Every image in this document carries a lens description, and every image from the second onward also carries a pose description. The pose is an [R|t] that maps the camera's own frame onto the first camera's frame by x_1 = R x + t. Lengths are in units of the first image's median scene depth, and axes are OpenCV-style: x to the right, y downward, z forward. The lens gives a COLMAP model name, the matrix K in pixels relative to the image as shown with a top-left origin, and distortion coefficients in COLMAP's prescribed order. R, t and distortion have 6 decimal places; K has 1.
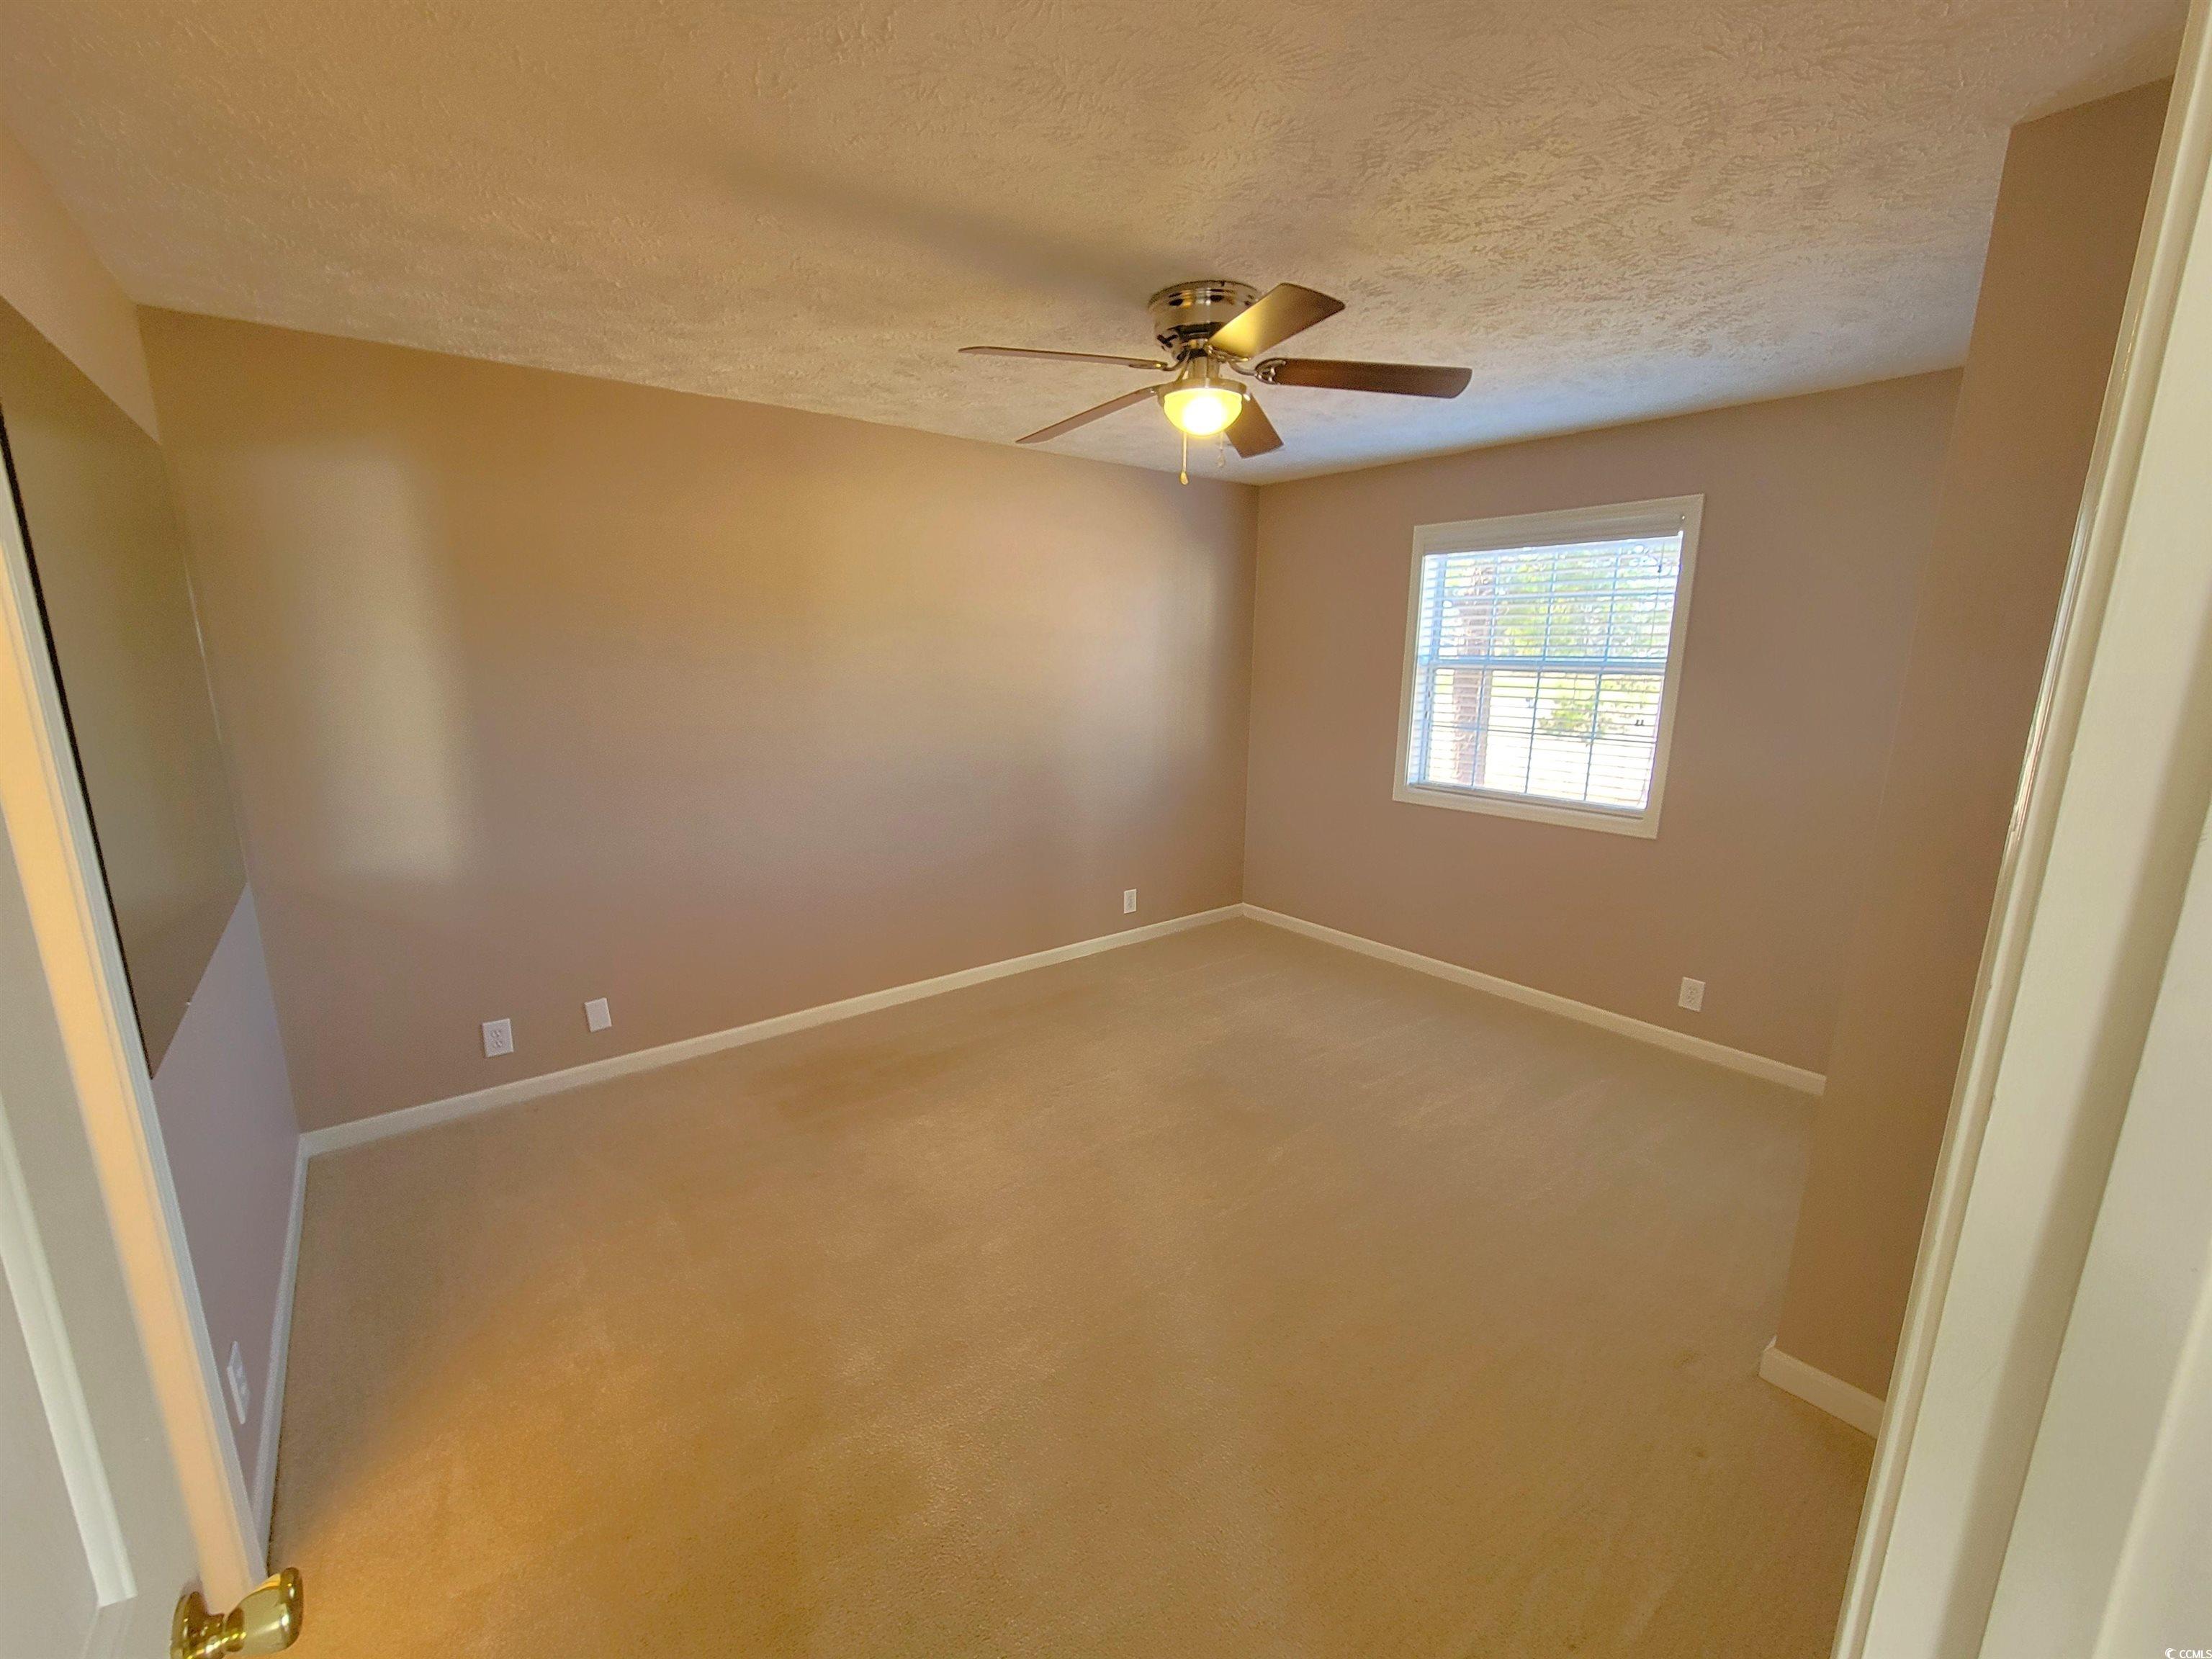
lens RADIAL K [[910.0, 0, 1123.1], [0, 910.0, 846.3], [0, 0, 1]] dist [-0.000530, 0.000168]
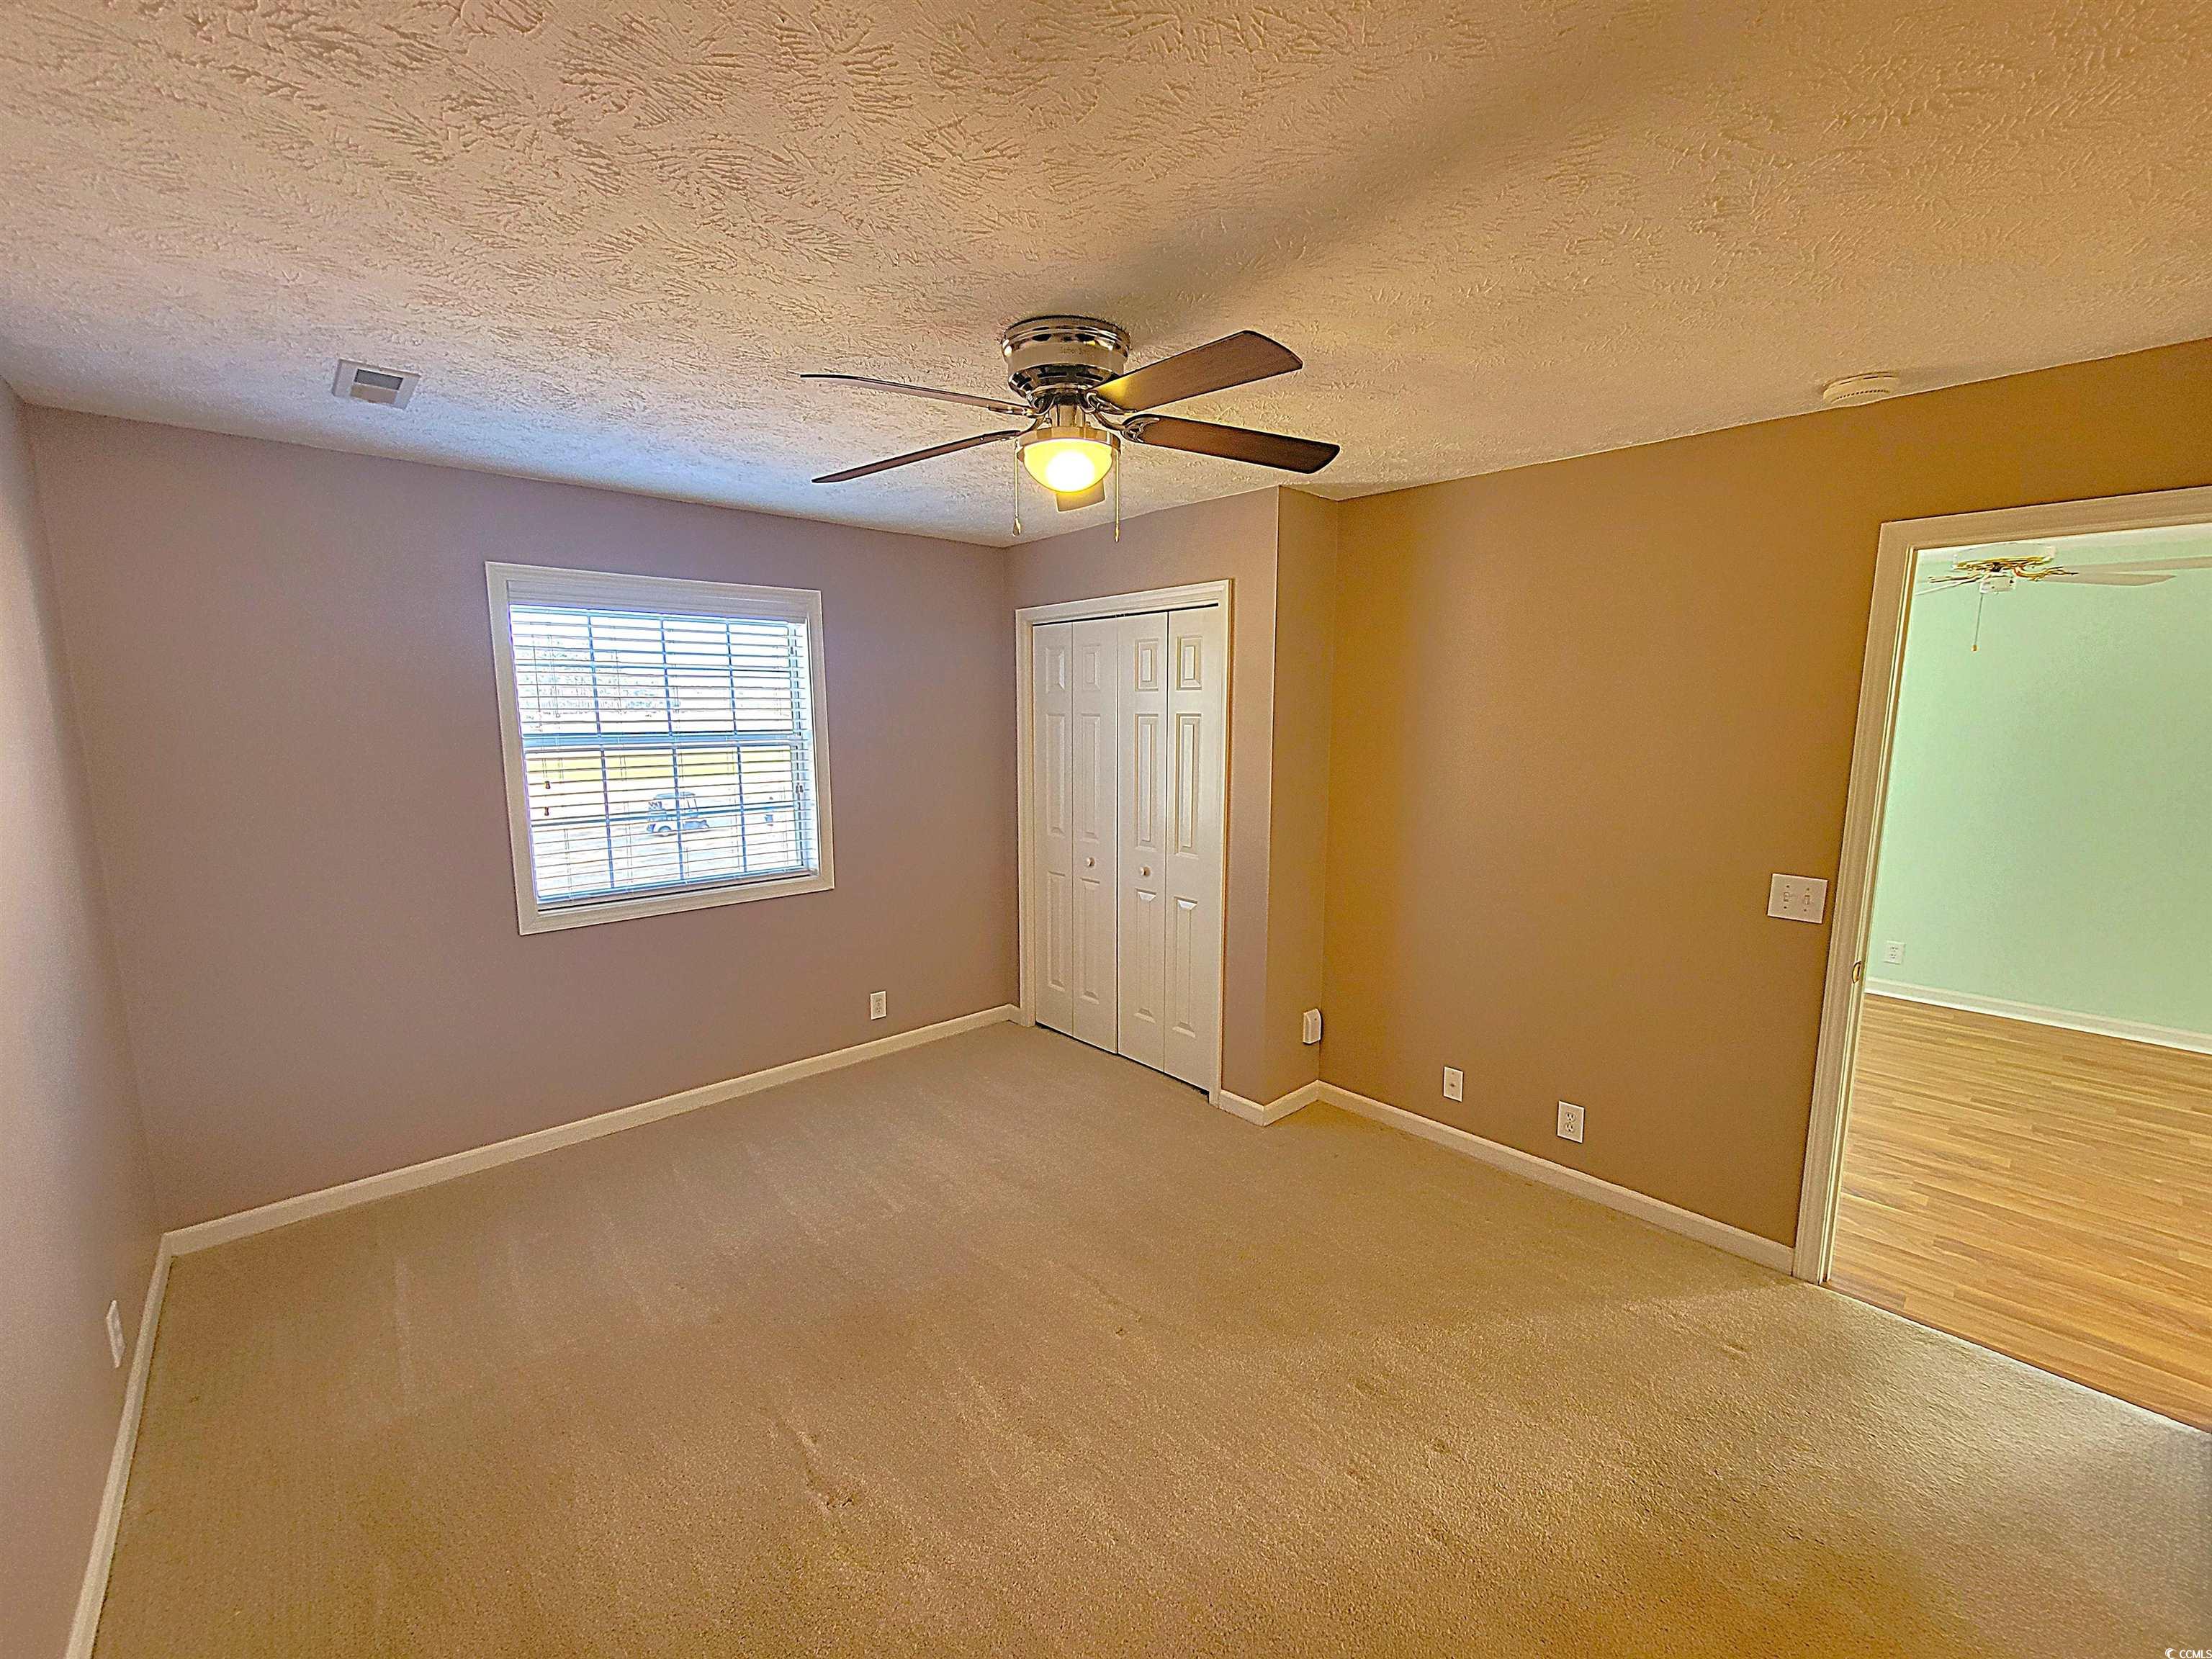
lens RADIAL K [[899.4, 0, 1106.4], [0, 899.4, 841.5], [0, 0, 1]] dist [-0.010151, 0.003620]
pose [[-0.053278, -0.154658, 0.986530, -0.502980], [0.214593, 0.963079, 0.162571, -0.166578], [-0.975249, 0.220364, -0.018123, 0.660576]]
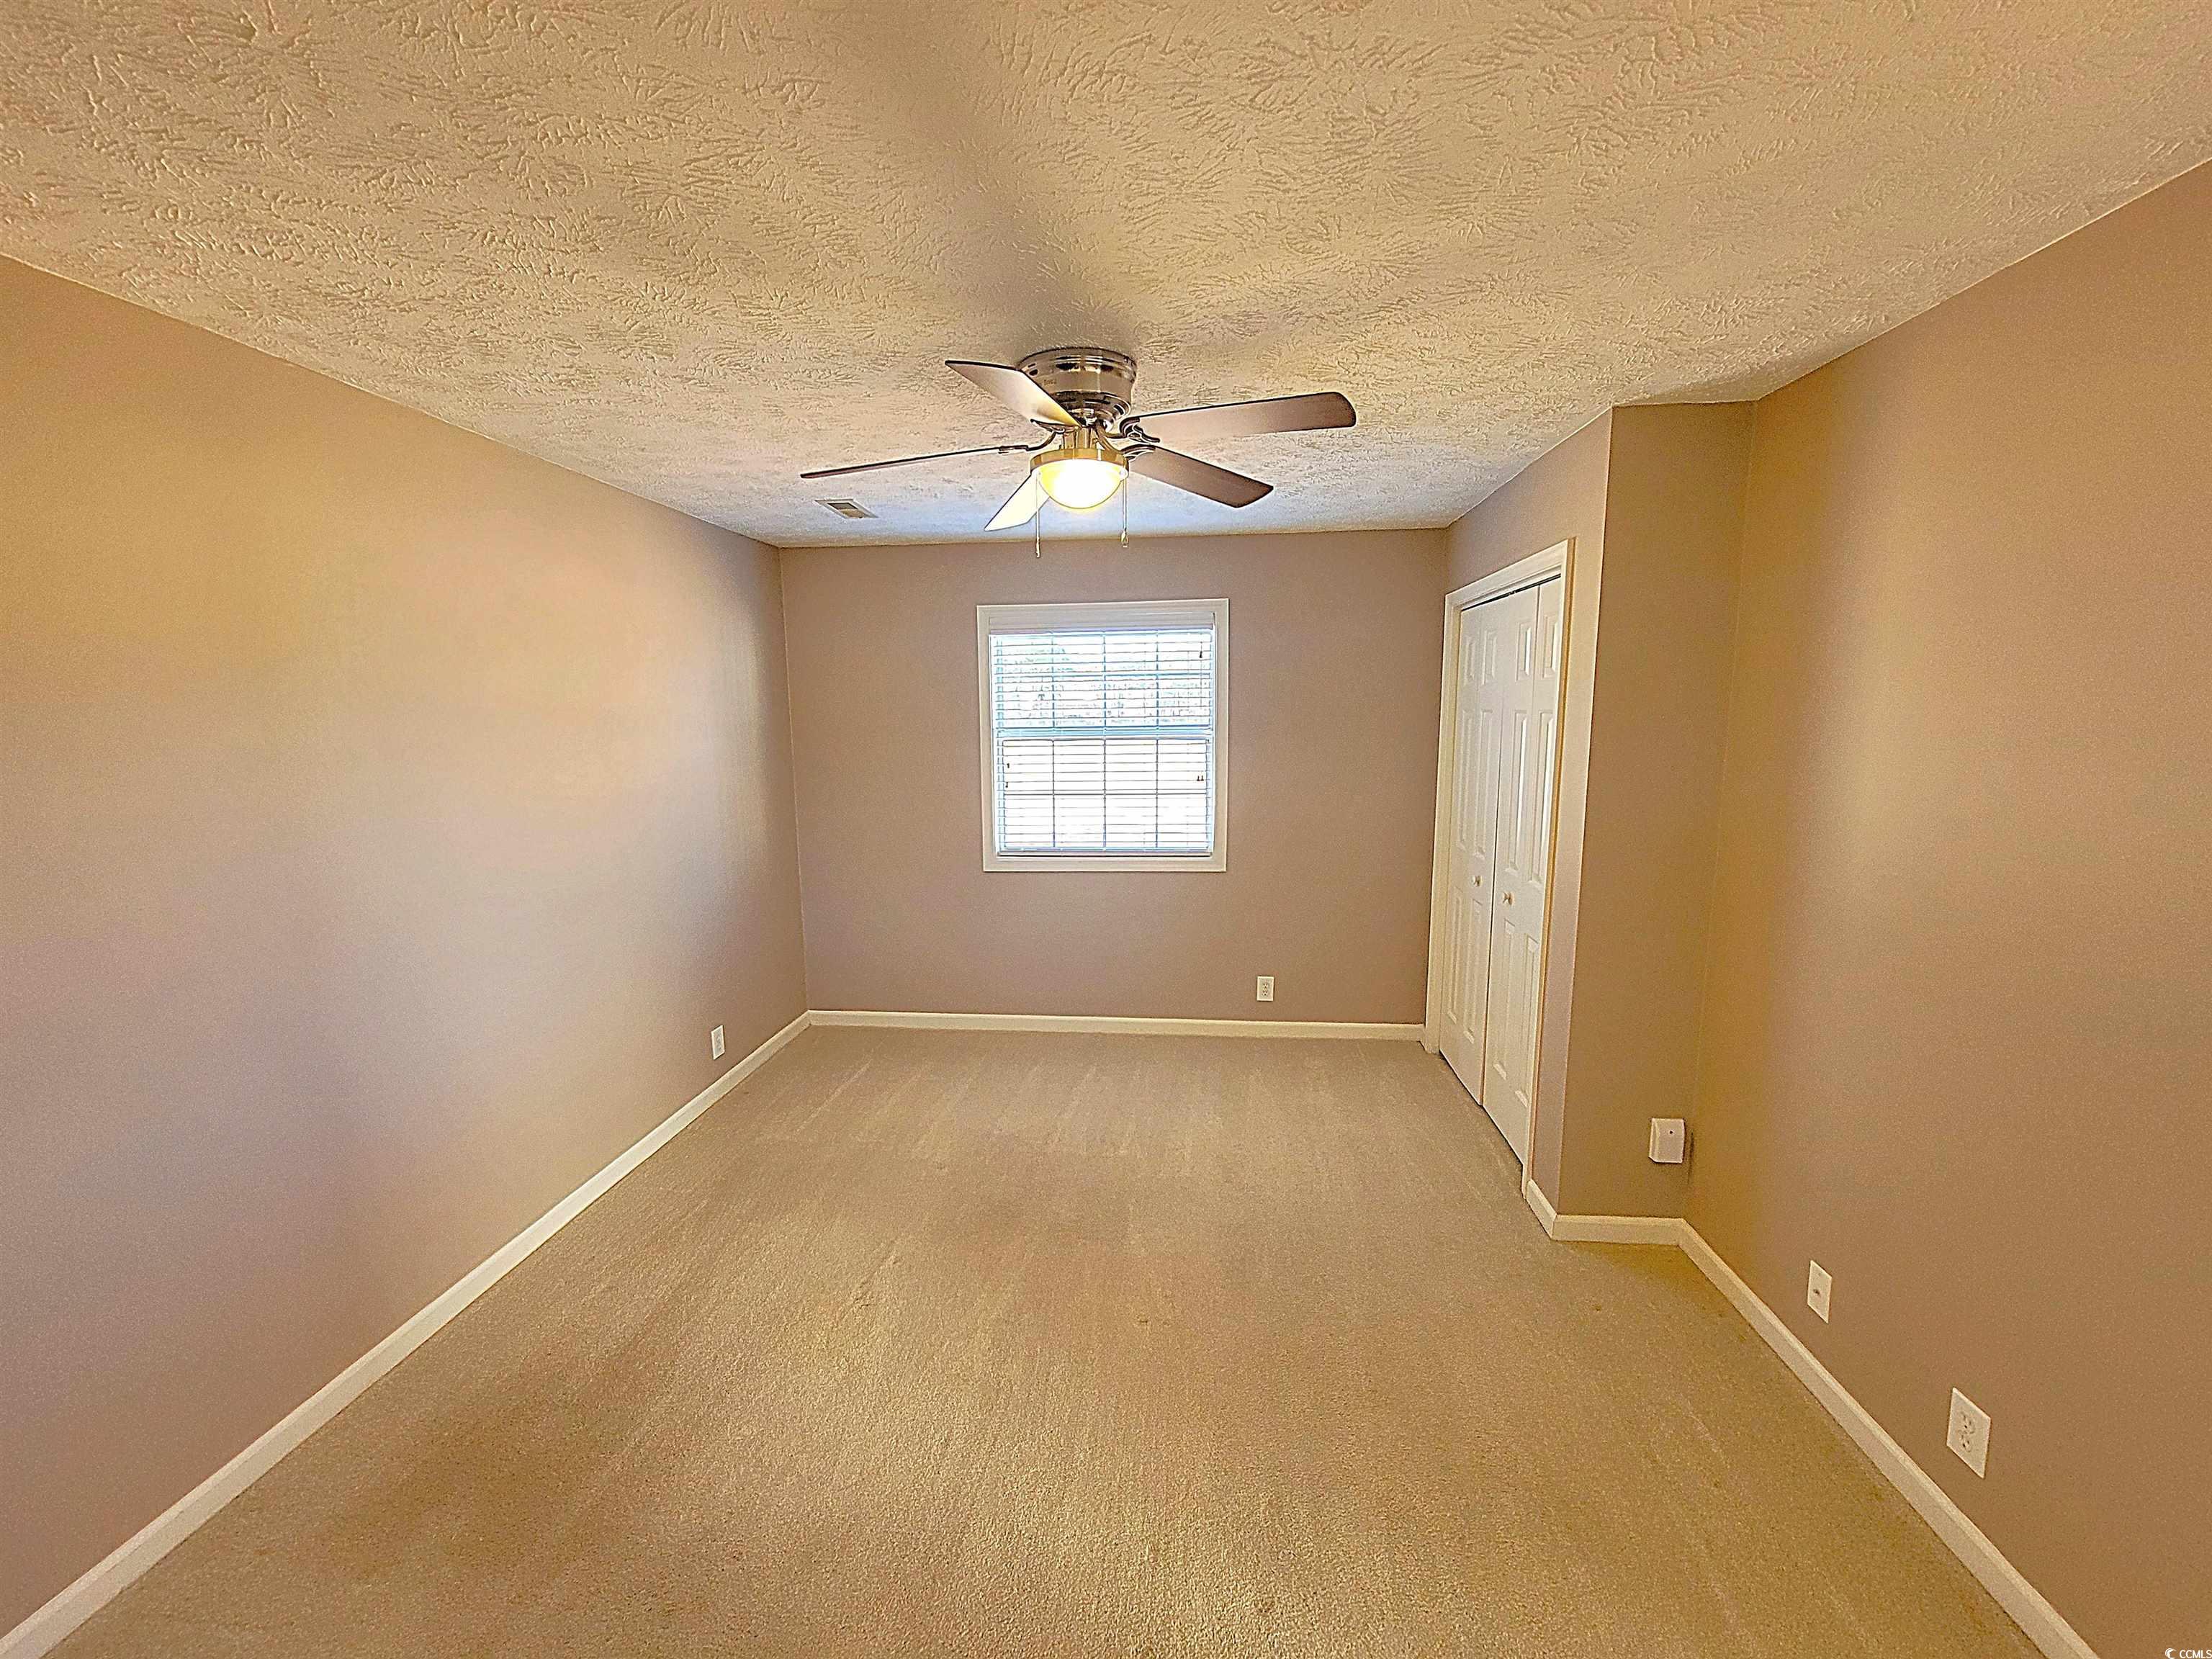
lens RADIAL K [[899.4, 0, 1106.4], [0, 899.4, 841.5], [0, 0, 1]] dist [-0.010151, 0.003620]
pose [[0.708314, -0.120358, 0.695561, -0.355970], [0.169481, 0.985531, -0.002055, -0.070031], [-0.685250, 0.119340, 0.718464, 0.228246]]
